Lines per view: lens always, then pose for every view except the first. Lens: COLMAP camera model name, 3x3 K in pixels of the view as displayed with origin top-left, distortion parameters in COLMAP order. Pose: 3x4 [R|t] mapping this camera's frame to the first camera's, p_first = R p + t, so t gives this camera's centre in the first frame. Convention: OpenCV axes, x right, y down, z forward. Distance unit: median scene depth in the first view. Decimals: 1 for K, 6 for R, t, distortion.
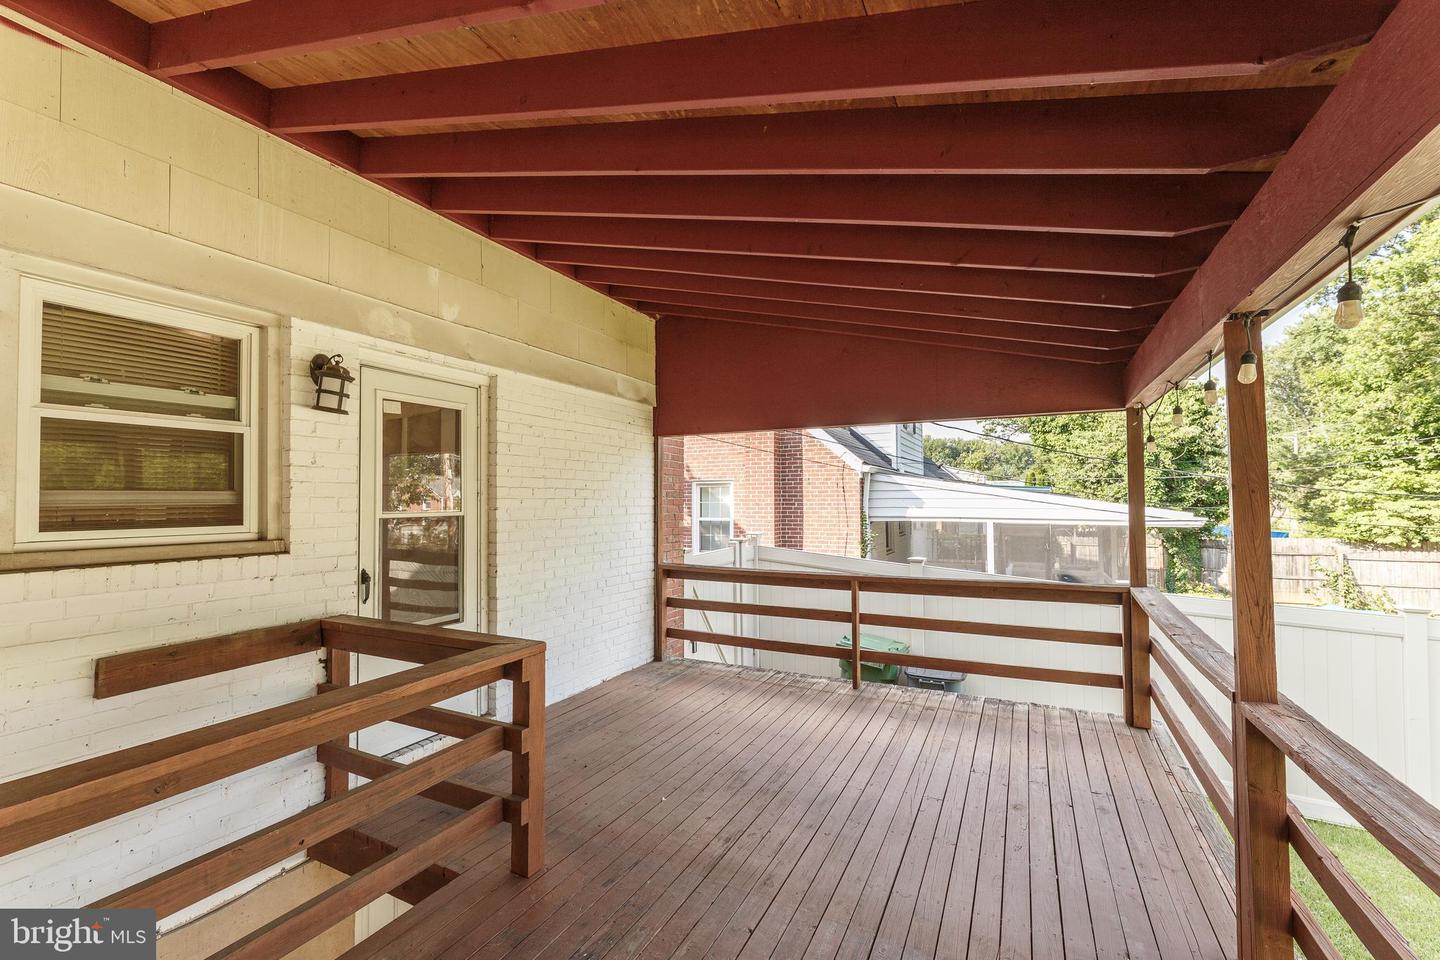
lens RADIAL K [[619.9, 0, 720.0], [0, 619.9, 480.0], [0, 0, 1]] dist [0.002269, 0.000200]
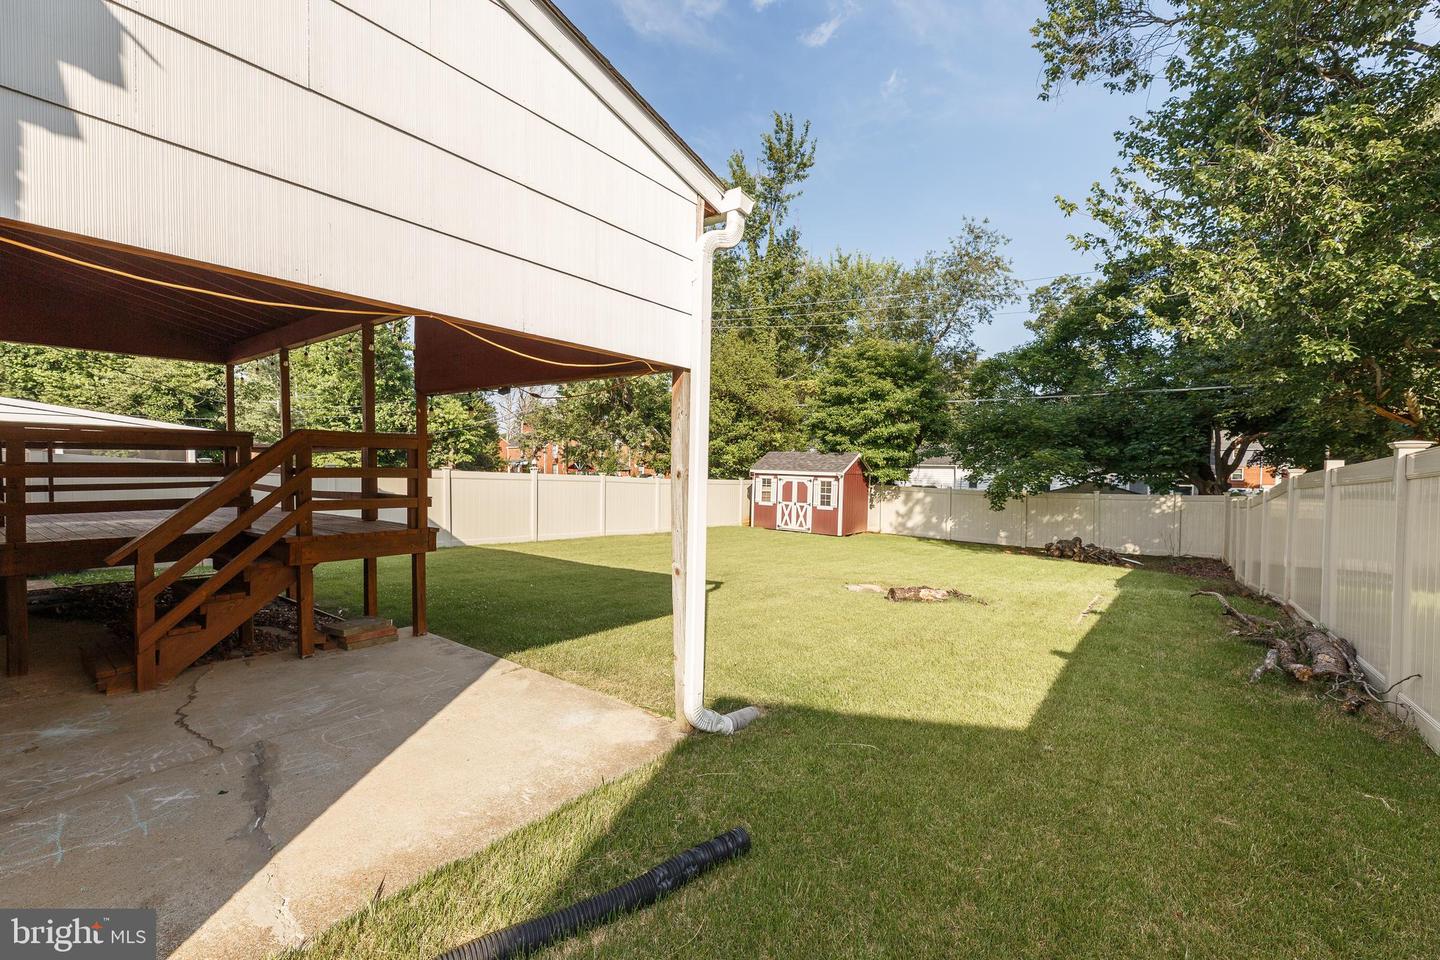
lens RADIAL K [[600.3, 0, 716.9], [0, 600.3, 481.9], [0, 0, 1]] dist [-0.000861, -0.000448]
pose [[0.187377, -0.025244, 0.981964, -0.867324], [-0.041439, 0.998577, 0.033579, 0.123311], [-0.981414, -0.046984, 0.186064, -0.886293]]
